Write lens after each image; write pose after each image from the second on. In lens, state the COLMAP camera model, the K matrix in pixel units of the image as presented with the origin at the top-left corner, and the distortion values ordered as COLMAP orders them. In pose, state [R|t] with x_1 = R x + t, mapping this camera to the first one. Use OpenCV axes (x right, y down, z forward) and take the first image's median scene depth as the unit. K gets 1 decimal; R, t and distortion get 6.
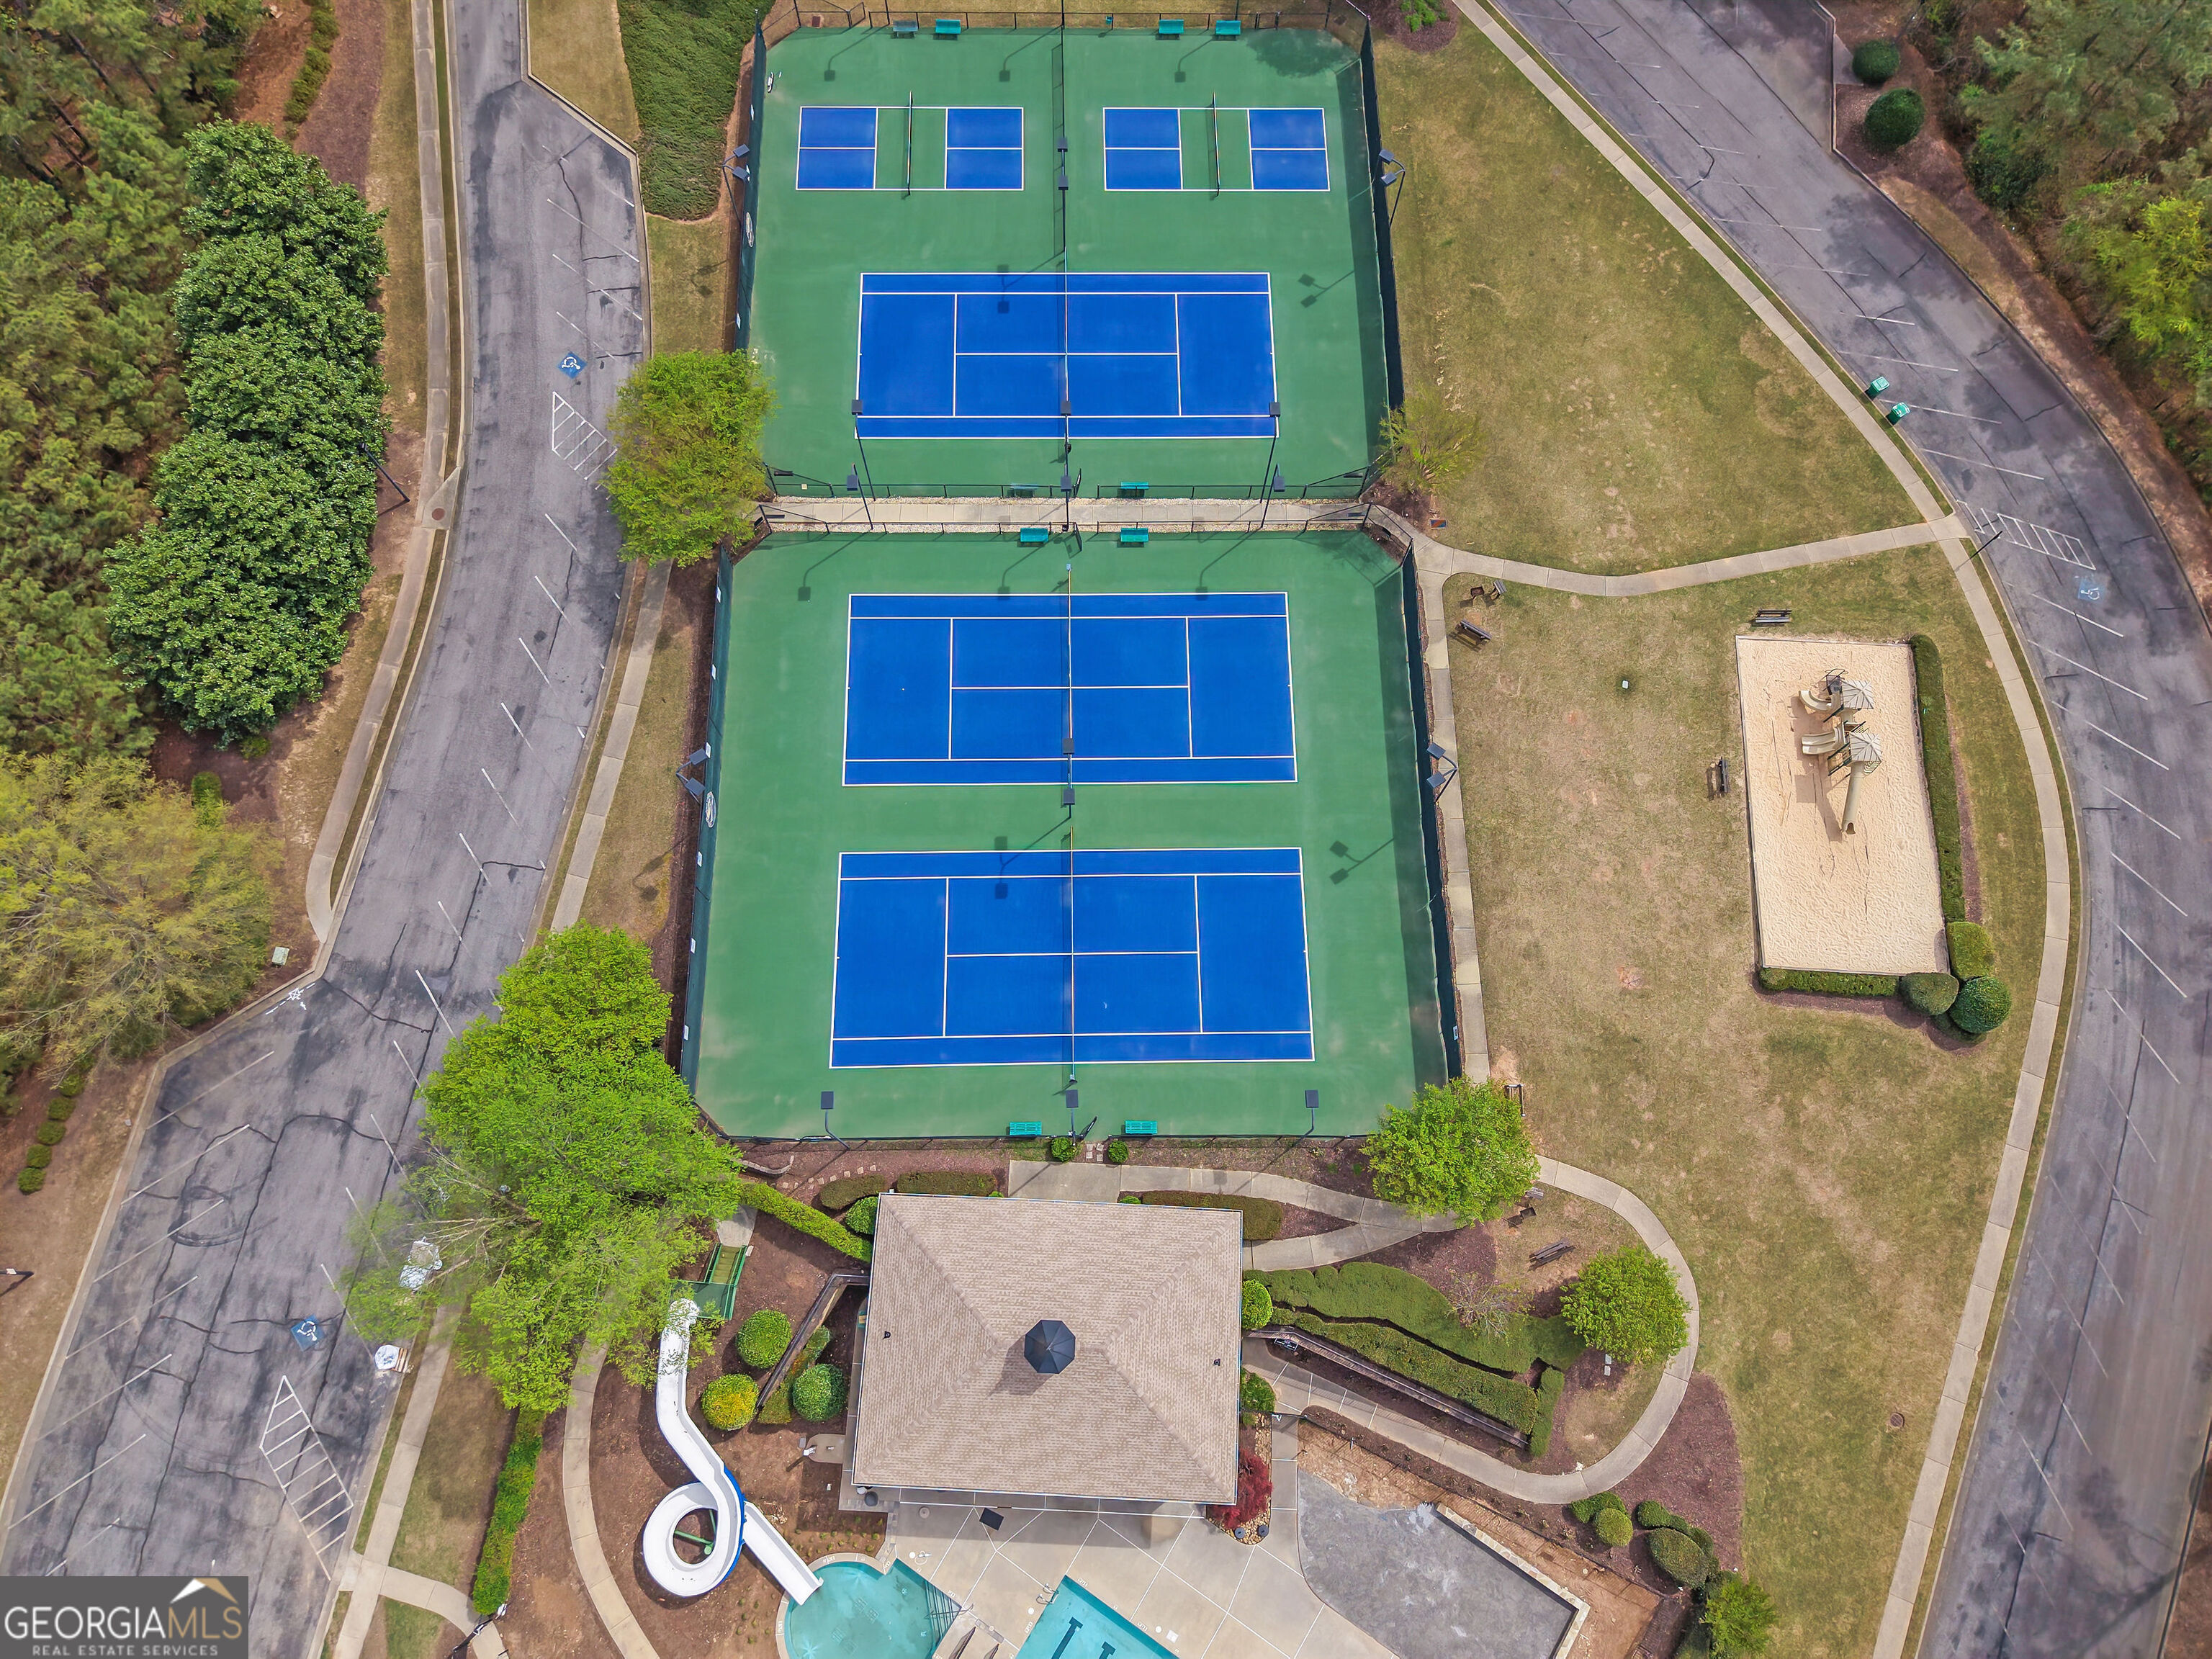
lens RADIAL K [[1498.5, 0, 1106.0], [0, 1498.5, 829.5], [0, 0, 1]] dist [0.040245, -0.034686]
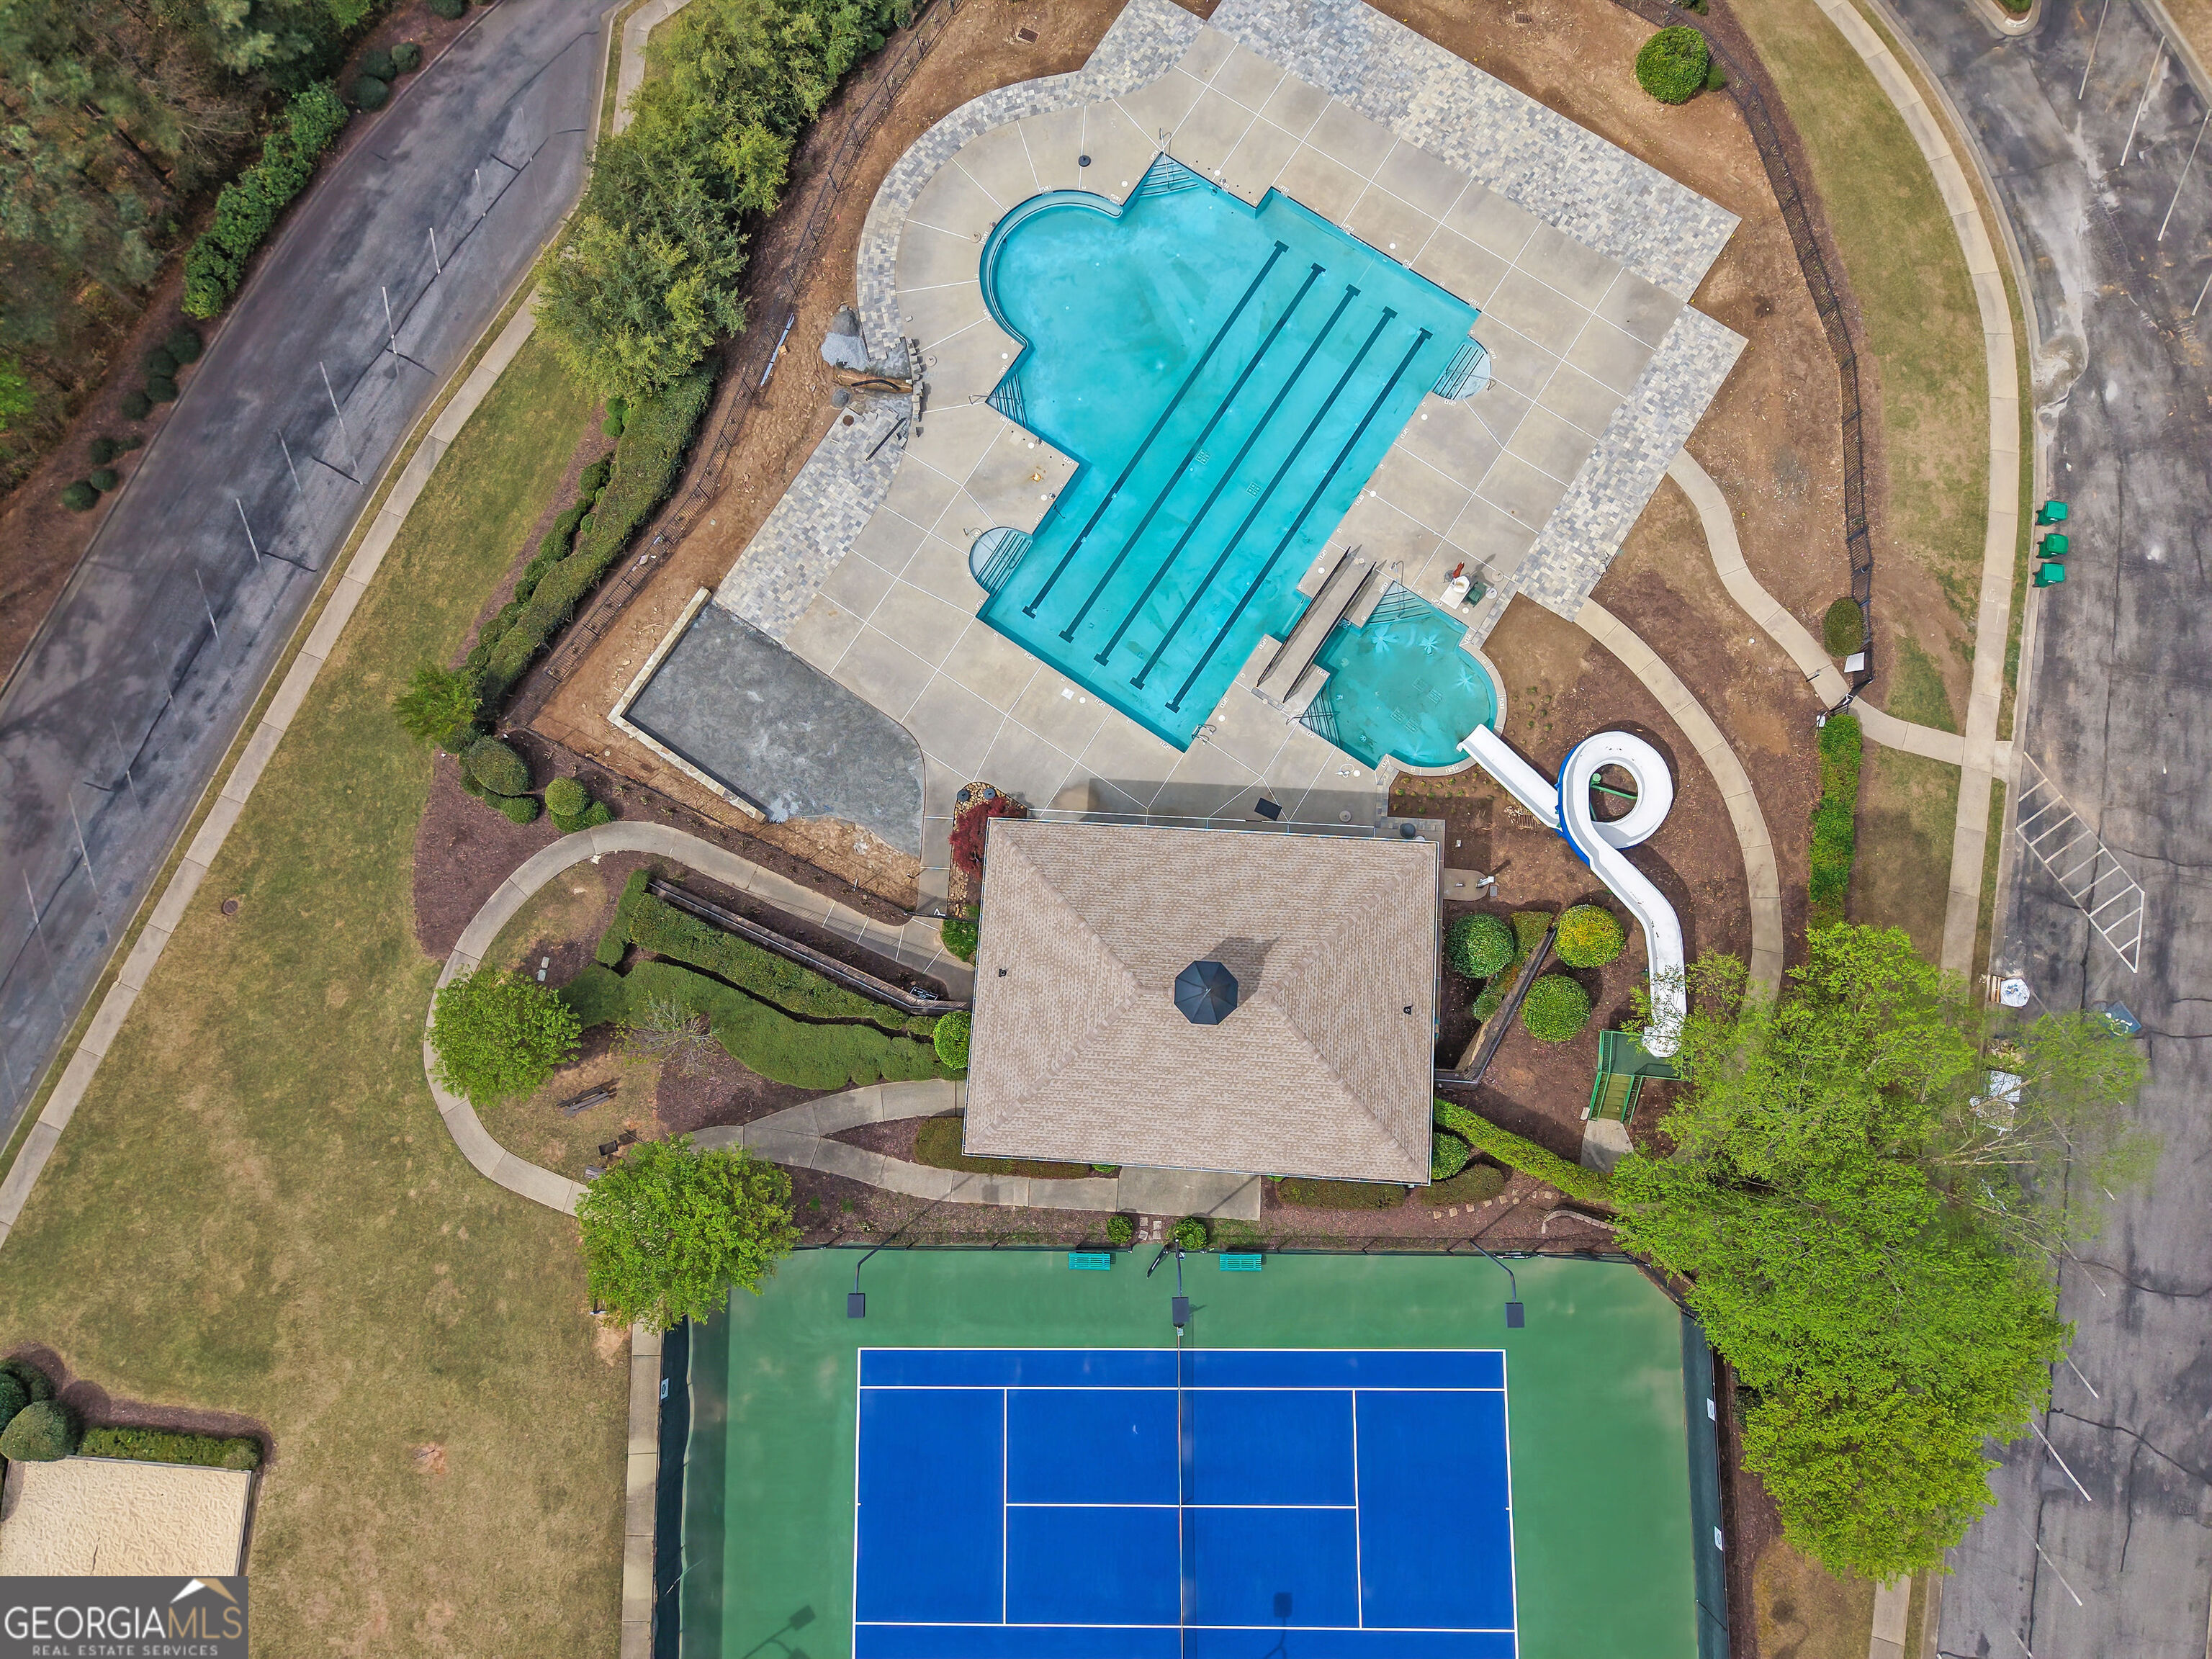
lens RADIAL K [[1497.0, 0, 1106.0], [0, 1497.0, 829.5], [0, 0, 1]] dist [-0.001216, -0.005912]
pose [[-0.999690, -0.006908, 0.023902, -0.001835], [0.016330, -0.906981, 0.420855, 0.078061], [0.018772, 0.421115, 0.906813, 0.214066]]
